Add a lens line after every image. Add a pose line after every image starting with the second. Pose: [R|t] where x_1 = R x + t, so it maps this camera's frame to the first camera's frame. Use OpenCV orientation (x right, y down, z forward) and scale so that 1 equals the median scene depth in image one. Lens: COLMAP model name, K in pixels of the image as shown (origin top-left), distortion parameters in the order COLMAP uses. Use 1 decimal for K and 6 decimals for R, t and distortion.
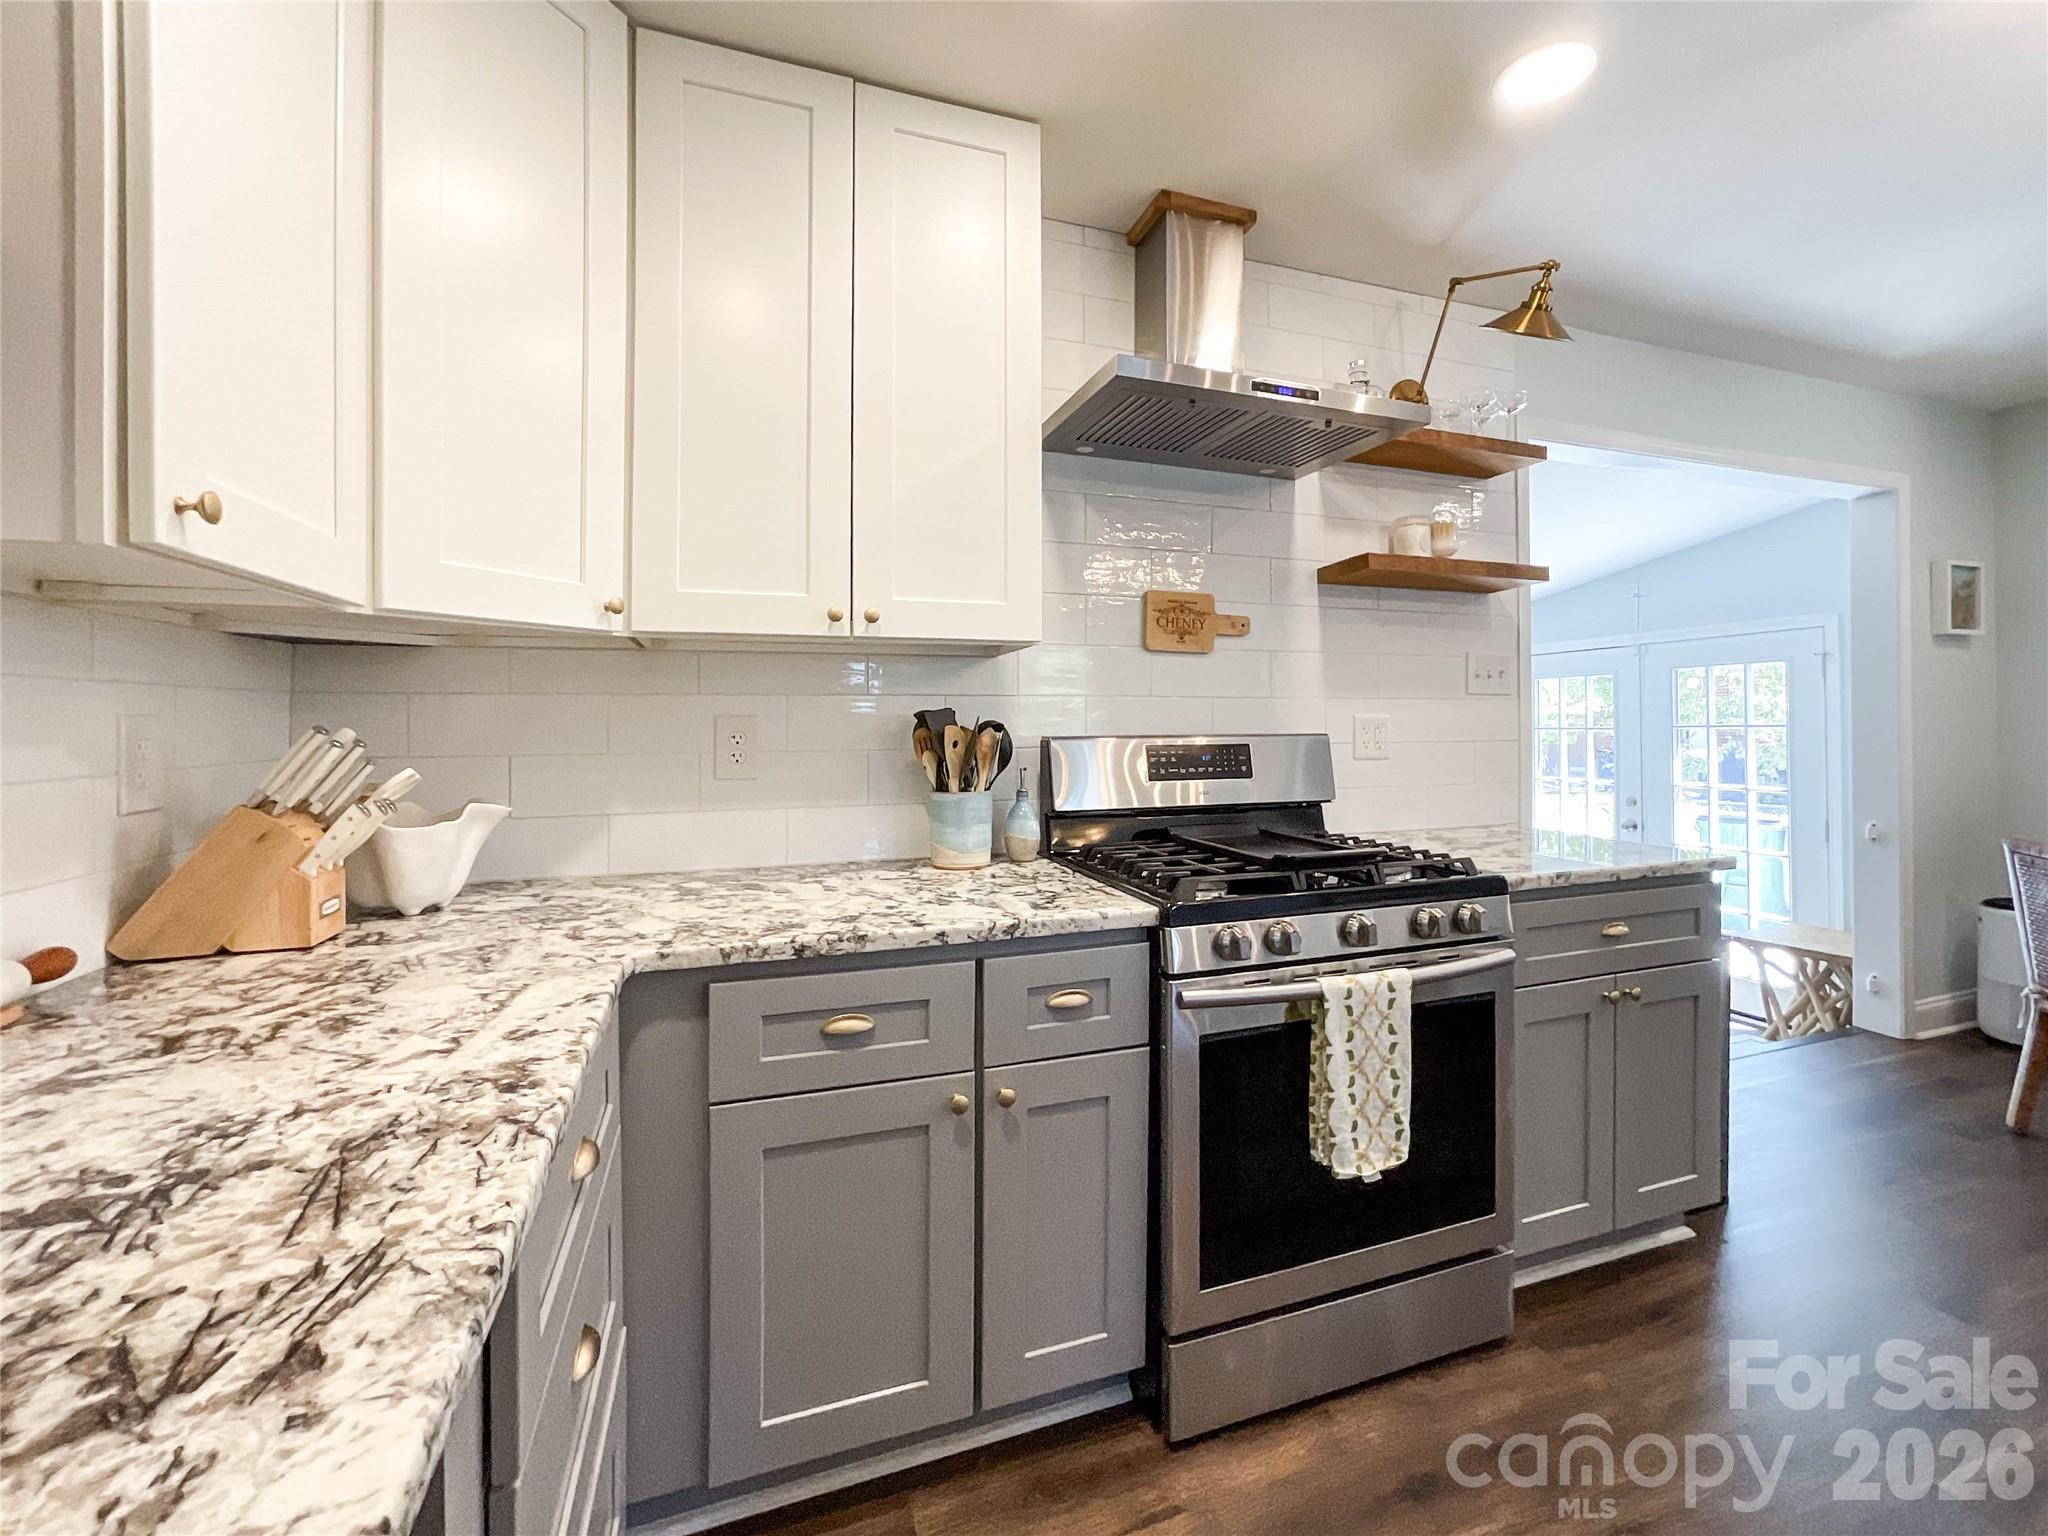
lens RADIAL K [[875.1, 0, 1039.8], [0, 875.1, 723.7], [0, 0, 1]] dist [-0.025406, 0.015774]
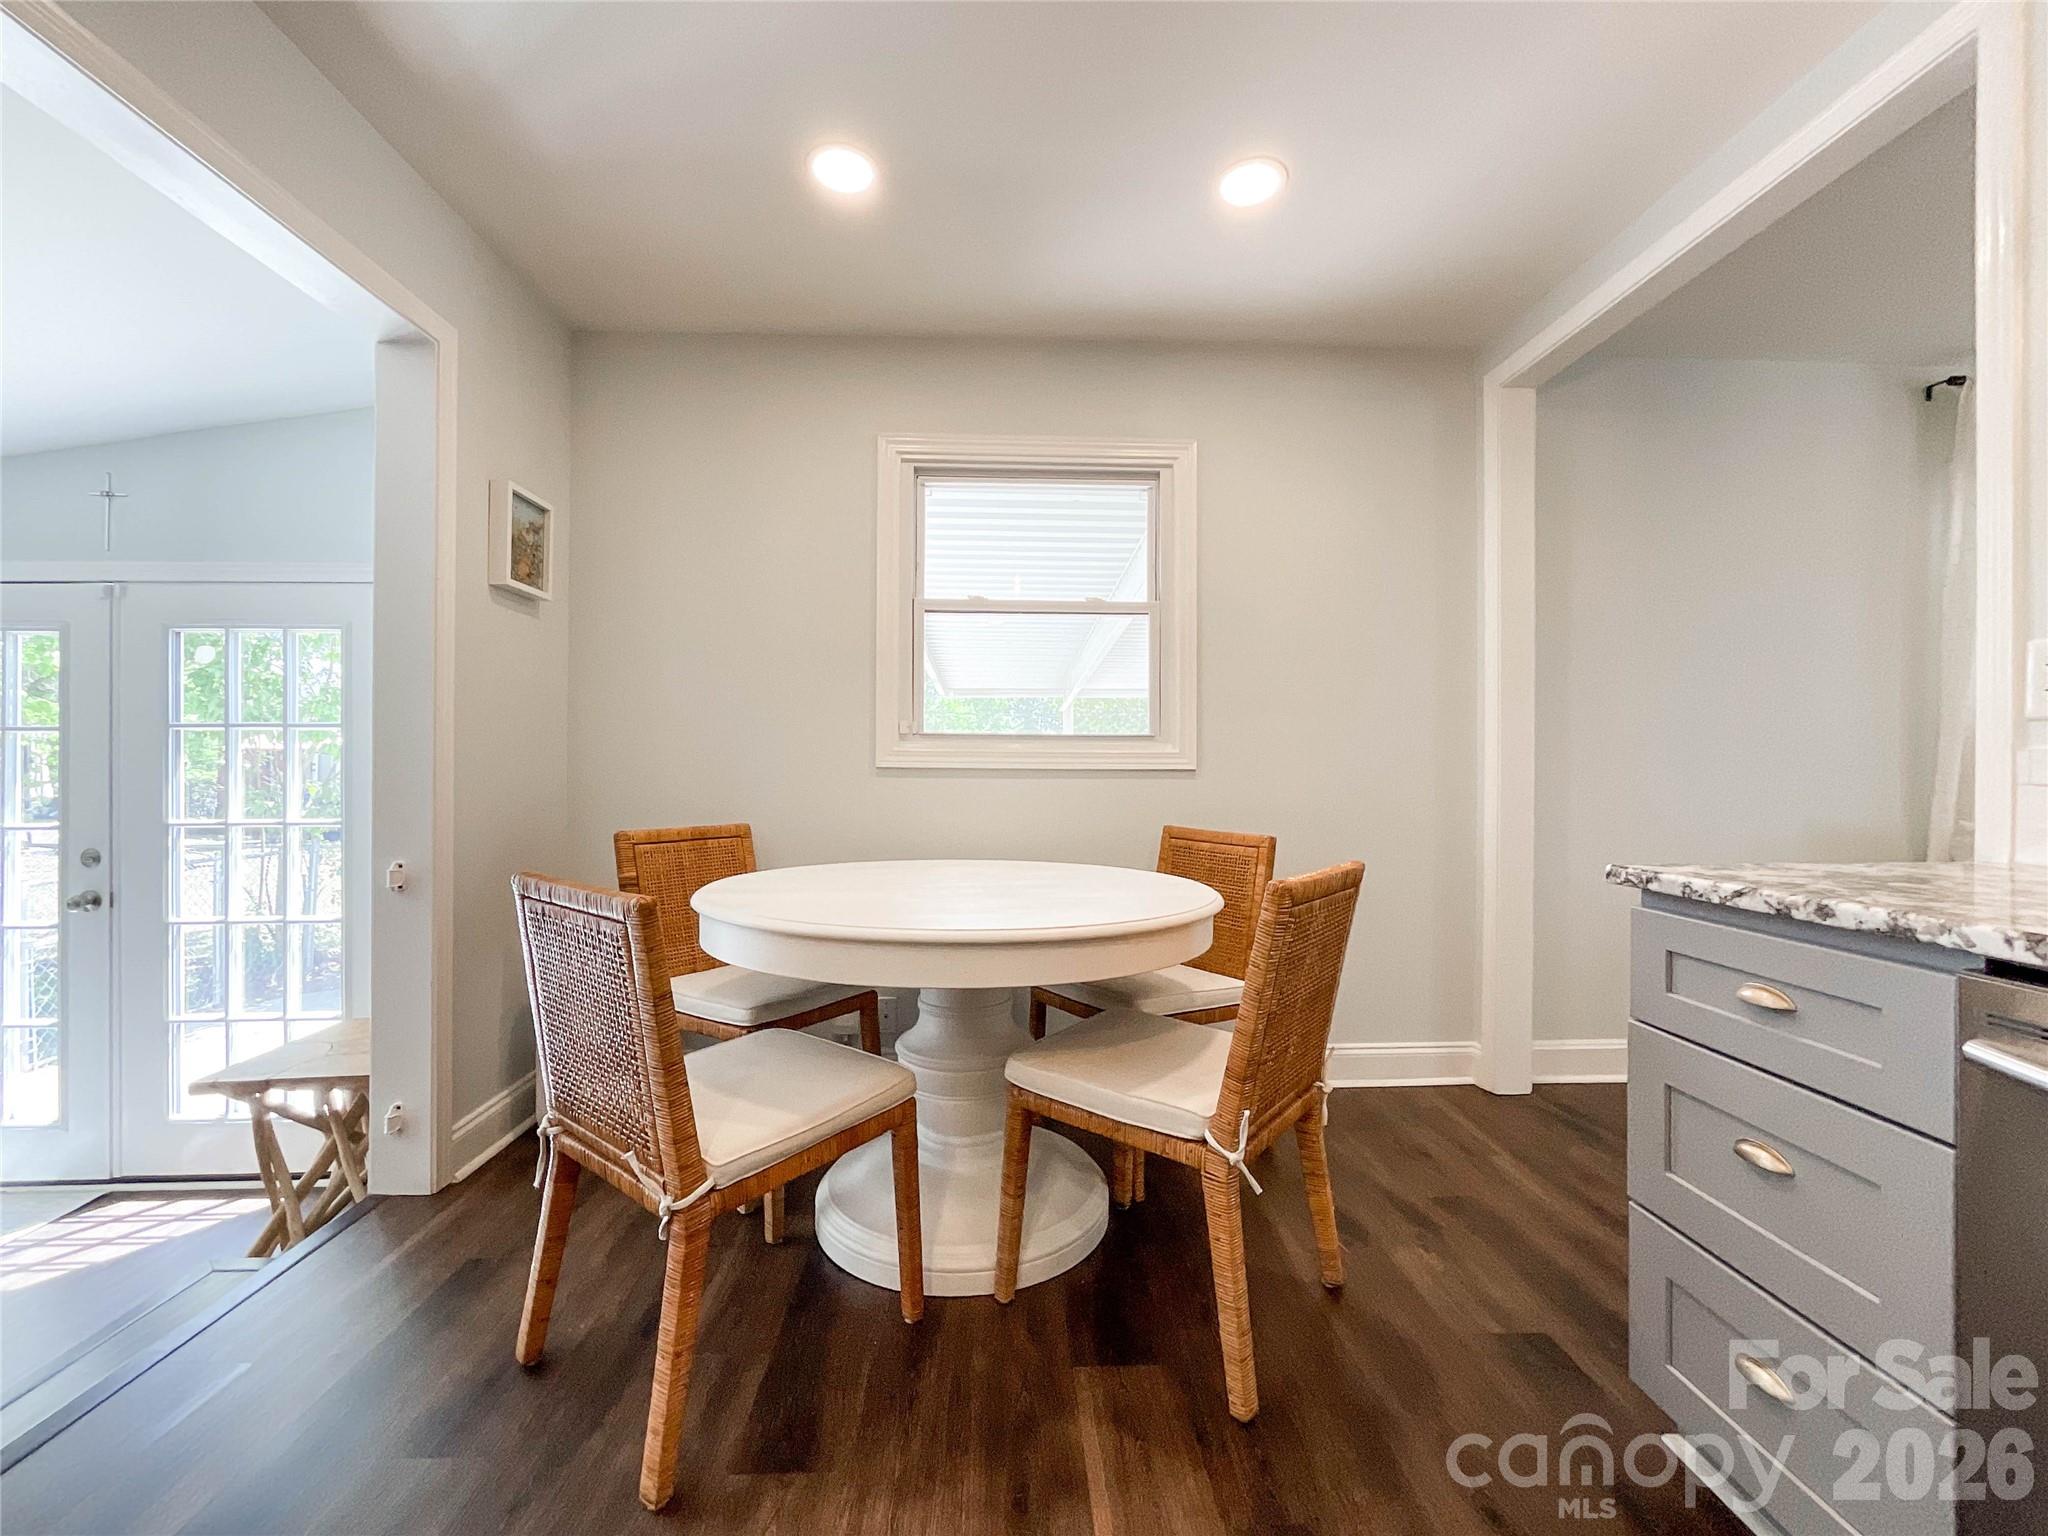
lens RADIAL K [[856.6, 0, 1034.4], [0, 856.6, 763.5], [0, 0, 1]] dist [-0.001609, 0.000257]
pose [[0.302222, 0.015977, 0.953104, 0.983685], [-0.007282, 0.999869, -0.014451, 0.092720], [-0.953210, -0.002573, 0.302299, 0.724488]]
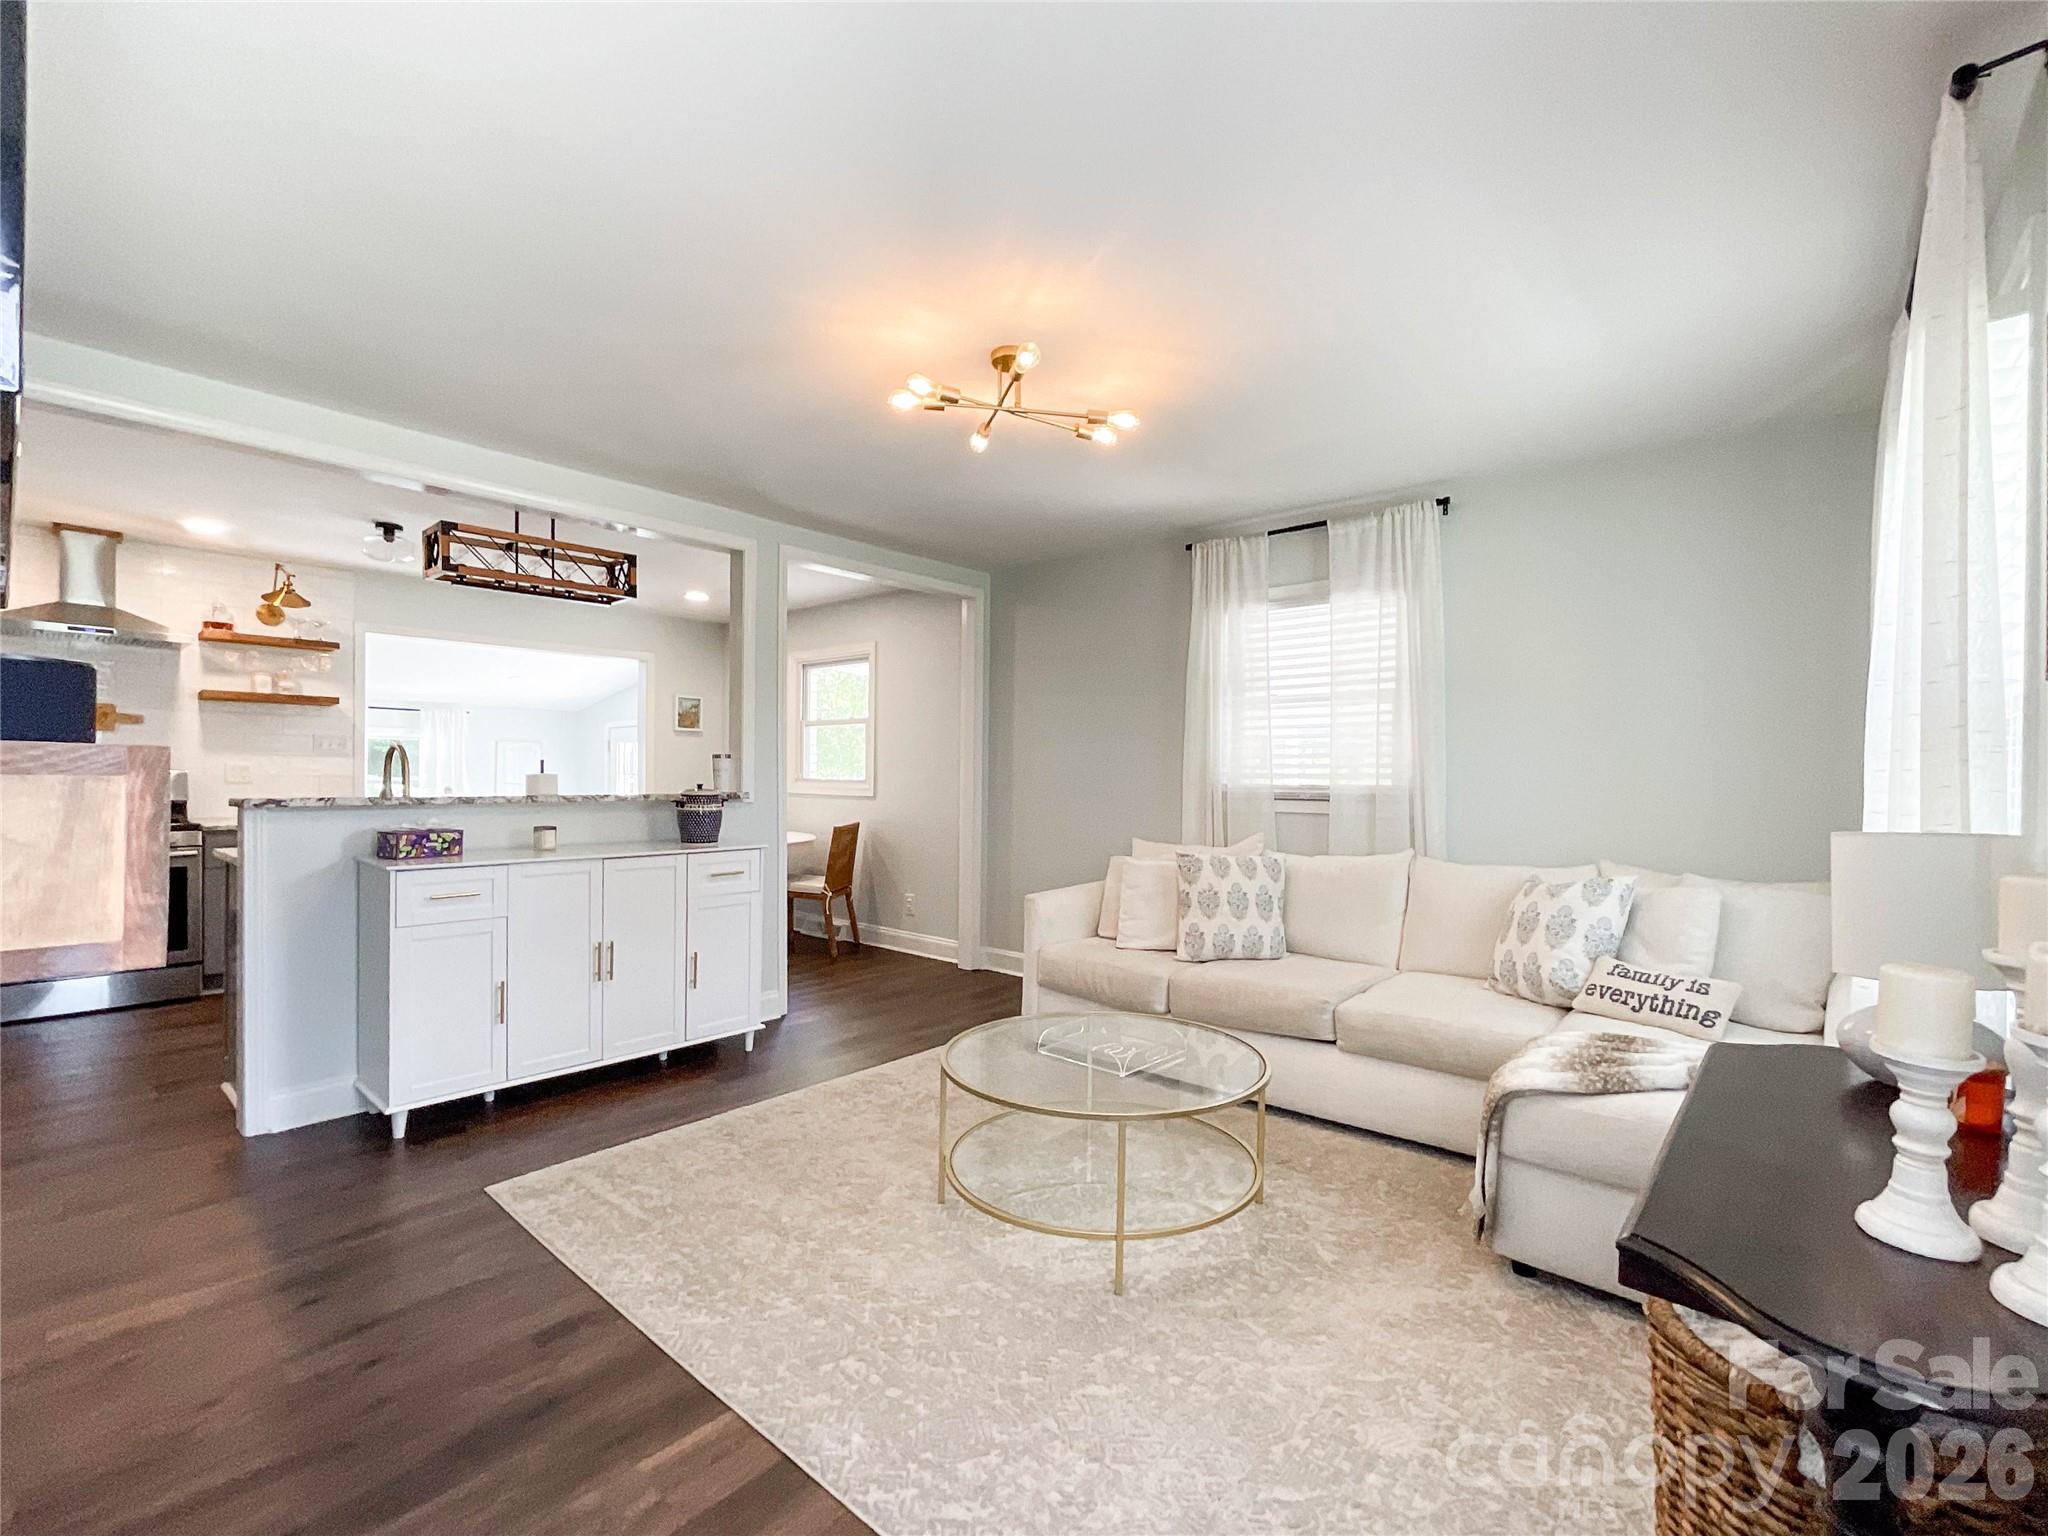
lens RADIAL K [[862.0, 0, 999.8], [0, 862.0, 784.3], [0, 0, 1]] dist [-0.012230, 0.000213]
pose [[0.885410, 0.010853, 0.464683, 1.461586], [-0.014627, 0.999883, 0.004518, 0.007632], [-0.464580, -0.010797, 0.885465, -2.333139]]
